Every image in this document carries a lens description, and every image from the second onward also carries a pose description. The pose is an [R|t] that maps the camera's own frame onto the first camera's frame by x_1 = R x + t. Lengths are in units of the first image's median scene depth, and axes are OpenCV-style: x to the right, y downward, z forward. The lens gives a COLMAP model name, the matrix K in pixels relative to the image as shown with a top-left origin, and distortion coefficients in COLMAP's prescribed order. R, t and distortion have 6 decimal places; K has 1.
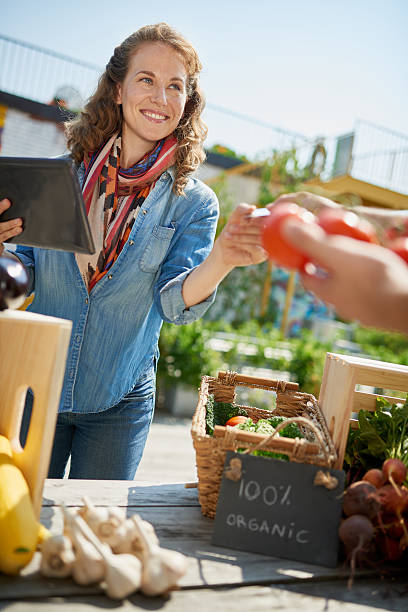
lens RADIAL K [[587.3, 0, 204.0], [0, 587.3, 306.0], [0, 0, 1]] dist [-0.014254, -0.007547]
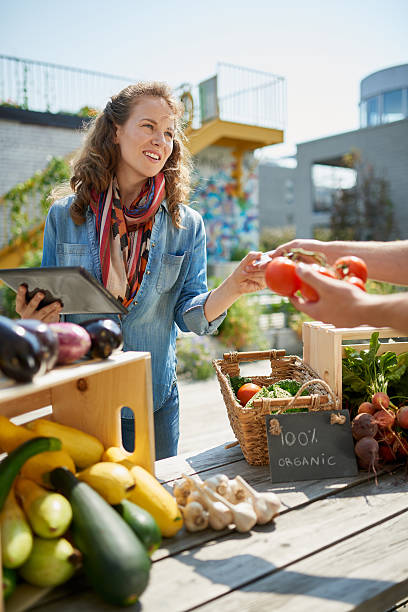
lens RADIAL K [[590.1, 0, 206.5], [0, 590.1, 310.8], [0, 0, 1]] dist [-0.052956, 0.036097]
pose [[0.961775, -0.208052, 0.178051, -0.247689], [0.189614, 0.975084, 0.115145, -0.149686], [-0.197571, -0.076982, 0.977261, -0.247524]]
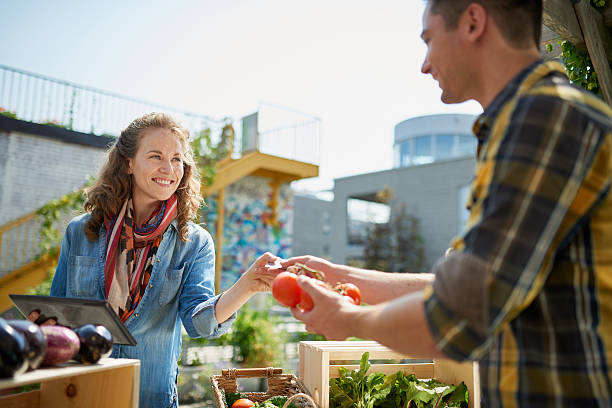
lens RADIAL K [[590.1, 0, 306.0], [0, 590.1, 204.0], [0, 0, 1]] dist [-0.052956, 0.036097]
pose [[0.943313, -0.107507, 0.314011, -0.193255], [0.142958, 0.985437, -0.092075, -0.119032], [-0.299539, 0.131746, 0.944944, -0.378491]]
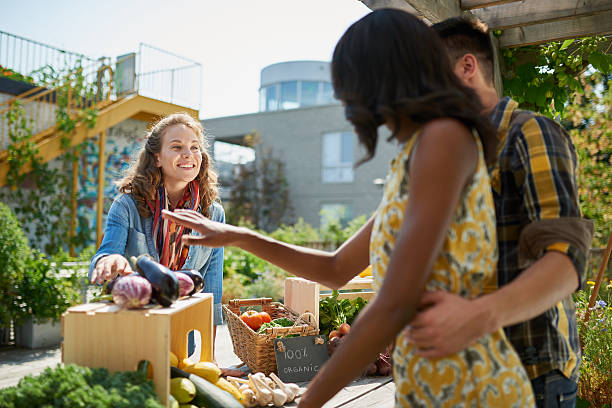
lens RADIAL K [[590.1, 0, 306.0], [0, 590.1, 204.0], [0, 0, 1]] dist [-0.052956, 0.036097]
pose [[0.843335, -0.133800, 0.520465, -0.739667], [0.131359, 0.990454, 0.041777, -0.241437], [-0.521087, 0.033136, 0.852860, -0.676623]]
